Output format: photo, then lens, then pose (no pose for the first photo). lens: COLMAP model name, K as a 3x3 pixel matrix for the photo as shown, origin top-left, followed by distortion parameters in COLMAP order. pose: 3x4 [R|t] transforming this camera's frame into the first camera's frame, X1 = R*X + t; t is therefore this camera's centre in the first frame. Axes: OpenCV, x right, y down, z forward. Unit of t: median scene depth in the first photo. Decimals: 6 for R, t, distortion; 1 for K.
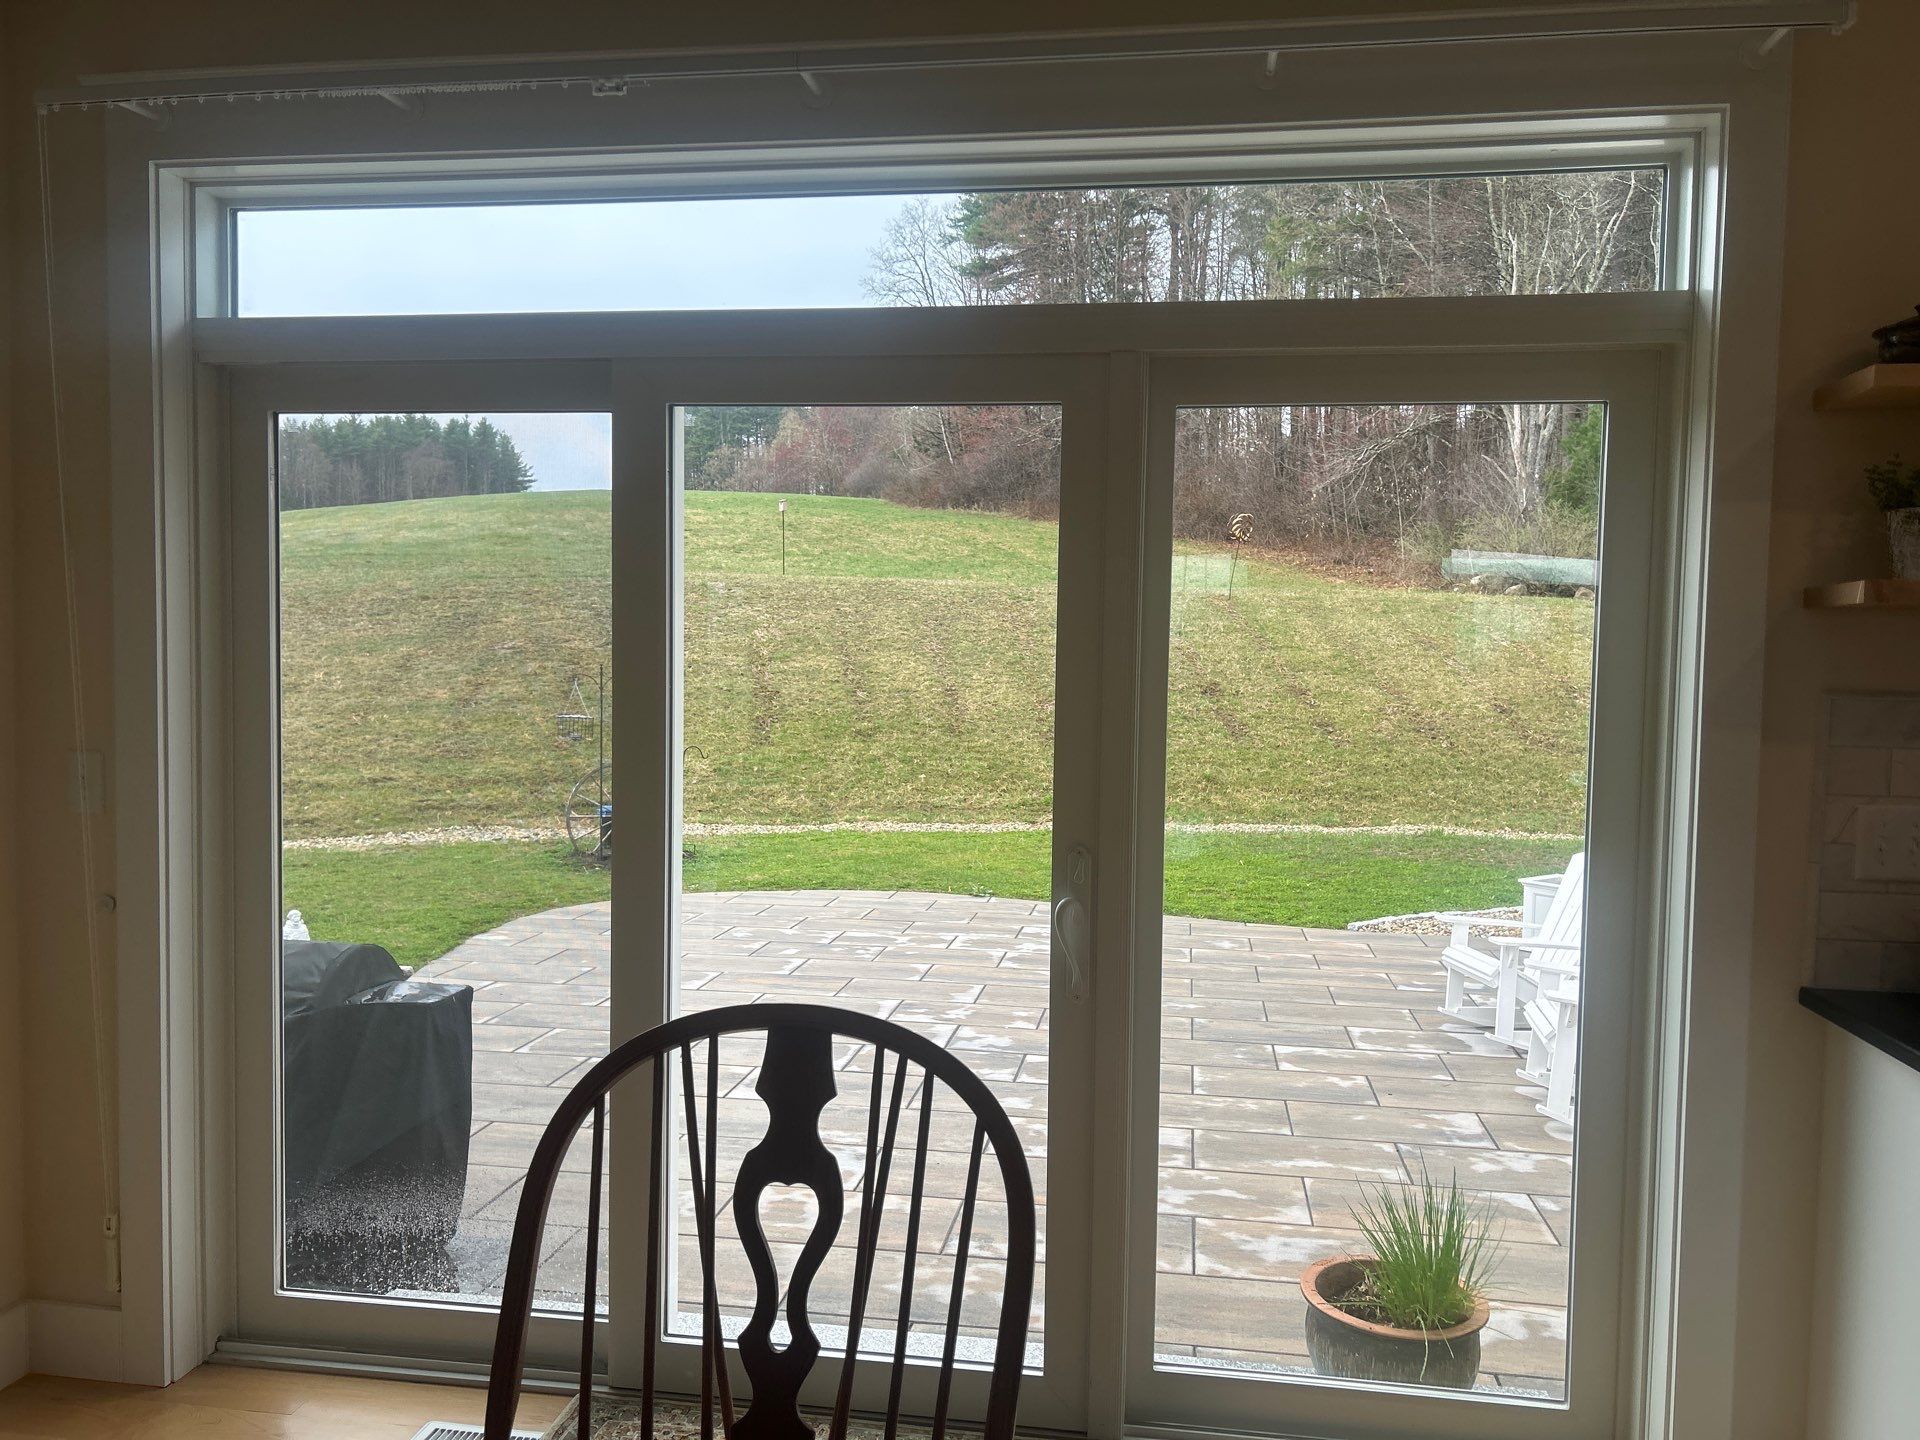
lens RADIAL K [[1383.0, 0, 960.0], [0, 1383.0, 720.0], [0, 0, 1]] dist [0.102245, -0.000657]
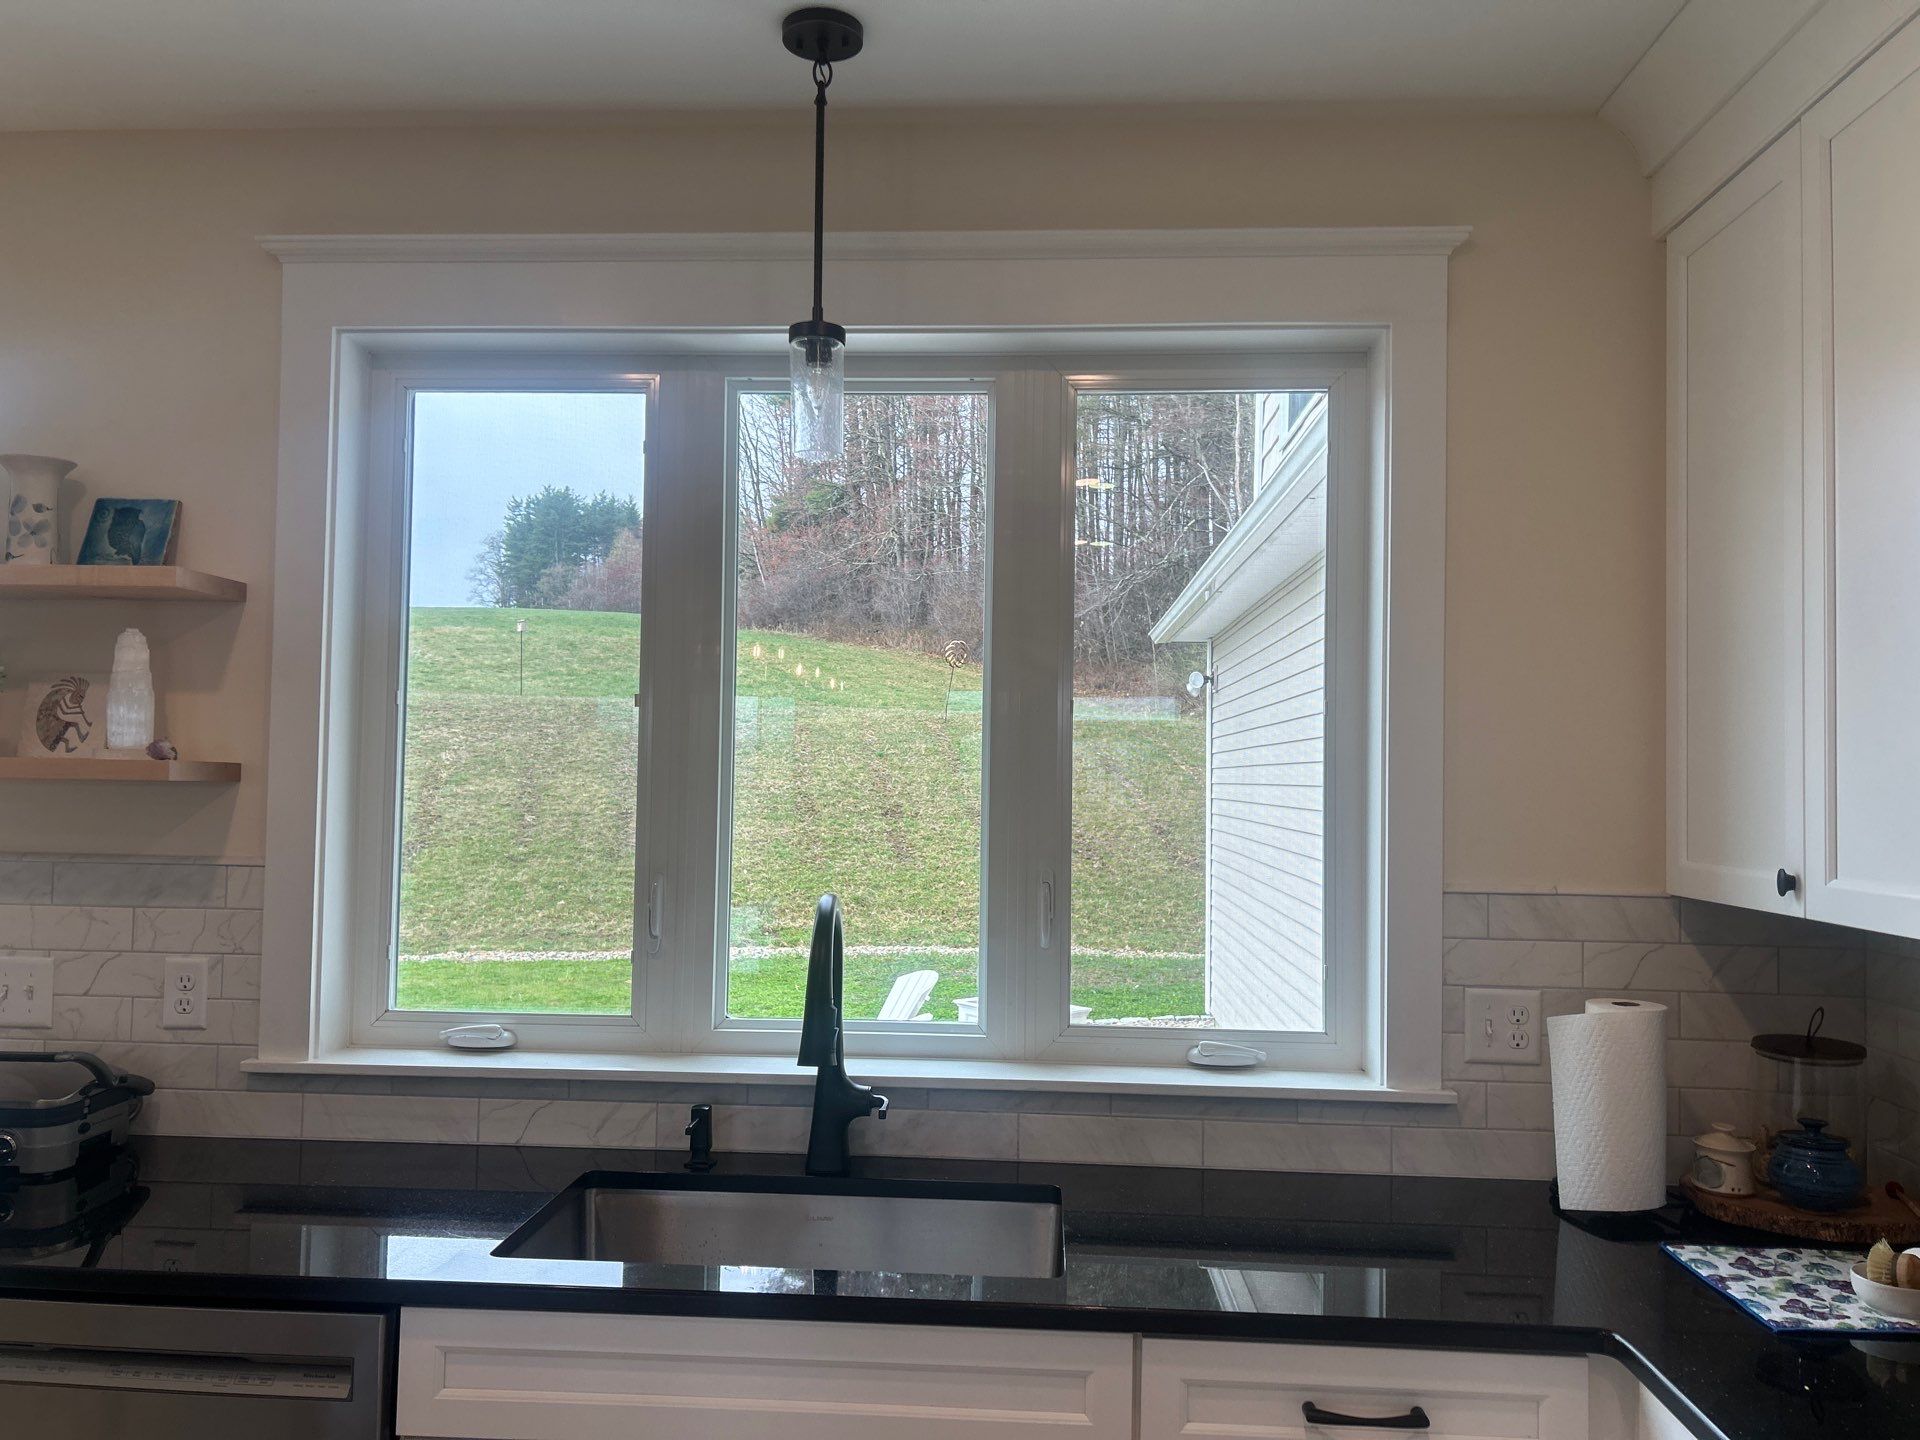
lens RADIAL K [[1383.0, 0, 960.0], [0, 1383.0, 720.0], [0, 0, 1]] dist [0.102245, -0.000657]
pose [[0.996530, 0.003040, 0.083177, 0.151776], [0.004014, 0.996415, -0.084508, -0.002986], [-0.083136, 0.084549, 0.992945, -0.015392]]
